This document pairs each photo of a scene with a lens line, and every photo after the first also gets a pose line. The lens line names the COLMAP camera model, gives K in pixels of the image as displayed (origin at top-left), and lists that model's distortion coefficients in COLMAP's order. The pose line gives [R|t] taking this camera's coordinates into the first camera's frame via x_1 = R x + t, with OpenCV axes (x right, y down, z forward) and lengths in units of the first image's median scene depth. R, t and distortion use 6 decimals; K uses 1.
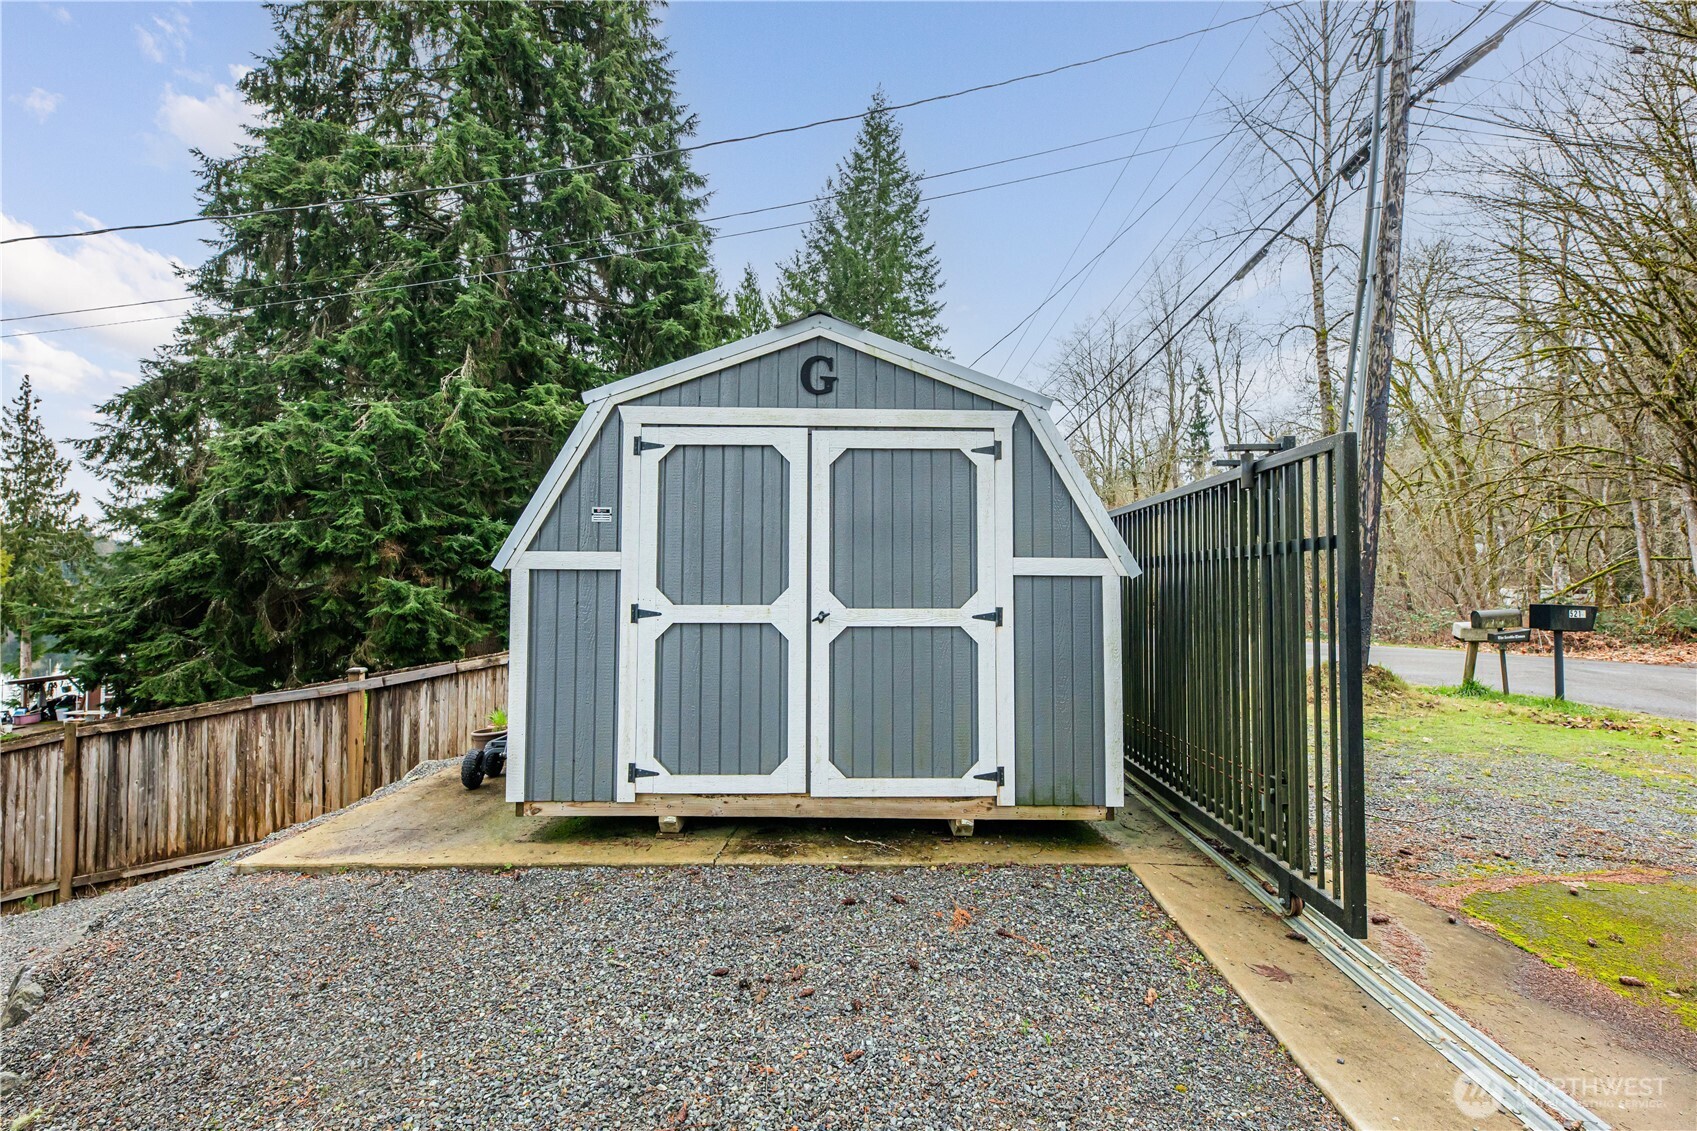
lens RADIAL K [[804.6, 0, 836.2], [0, 804.6, 566.5], [0, 0, 1]] dist [0.002018, -0.001601]
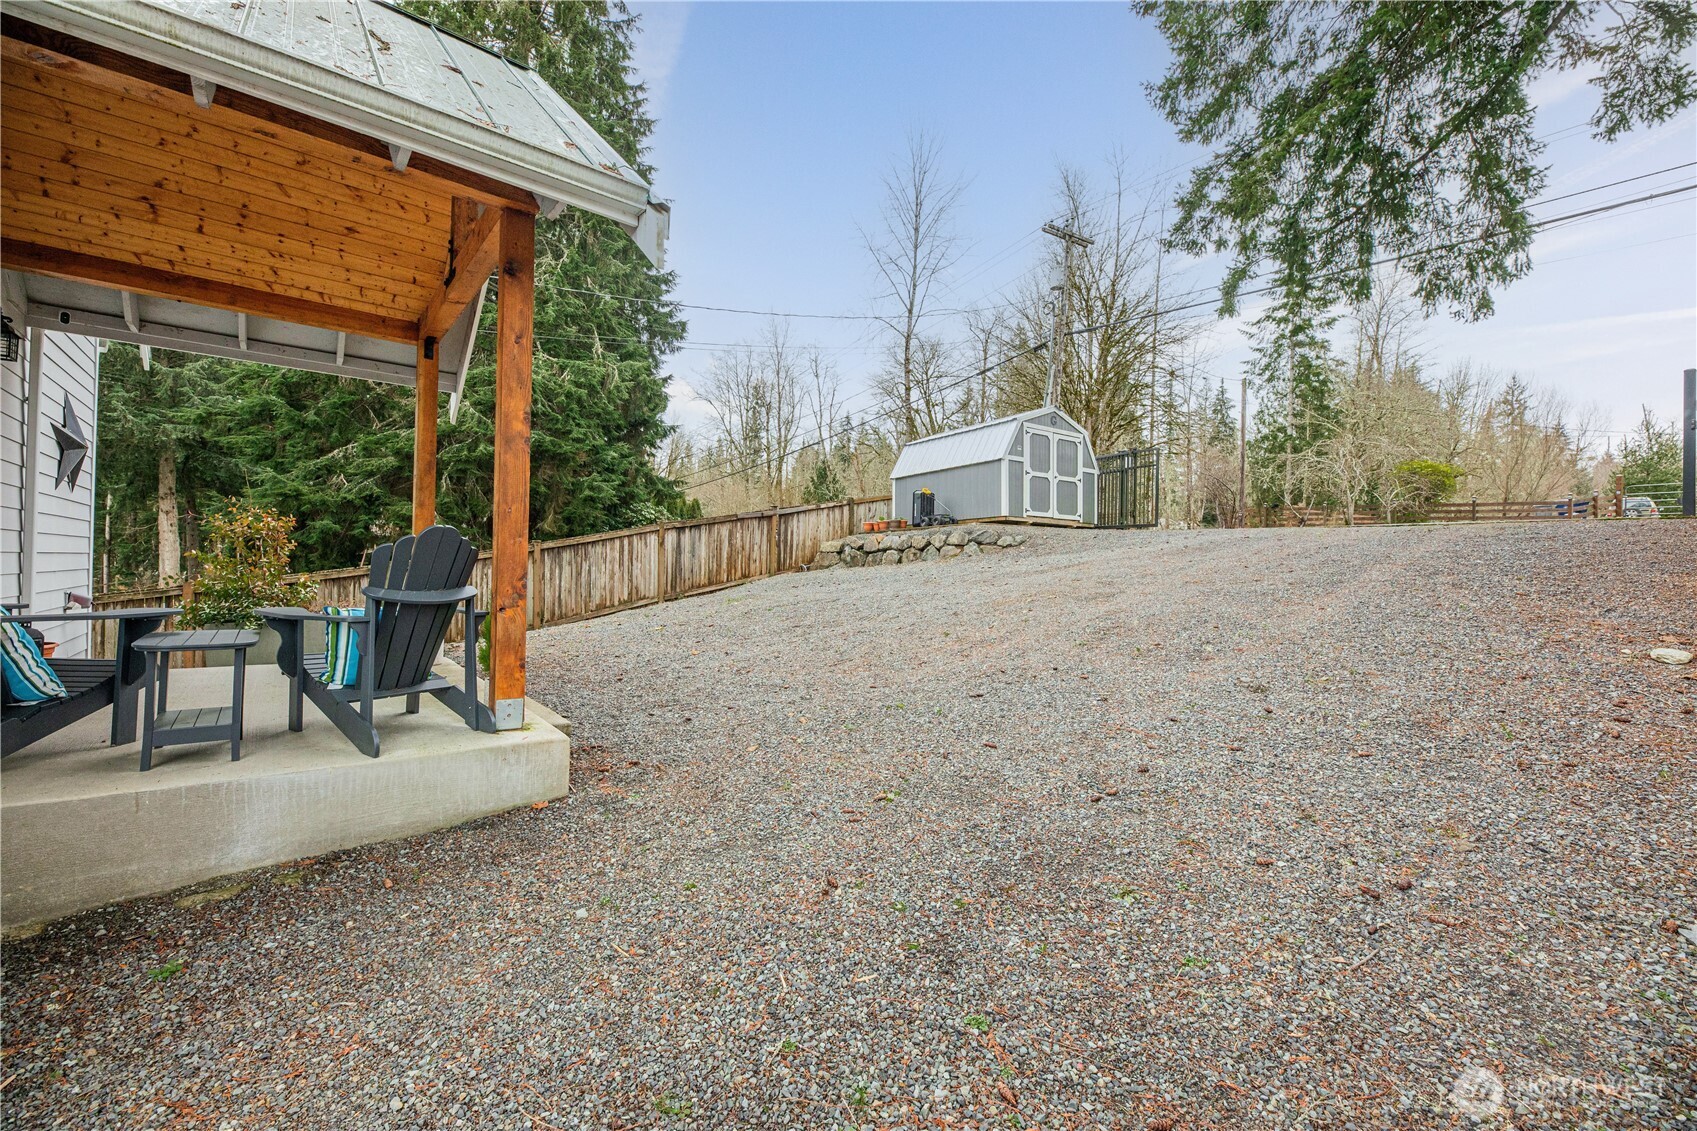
lens RADIAL K [[680.3, 0, 863.9], [0, 680.3, 564.9], [0, 0, 1]] dist [0.002259, -0.003297]
pose [[0.814748, 0.008493, 0.579753, -1.536503], [-0.031178, 0.999088, 0.029180, 0.237553], [-0.578976, -0.041850, 0.814270, -0.724946]]
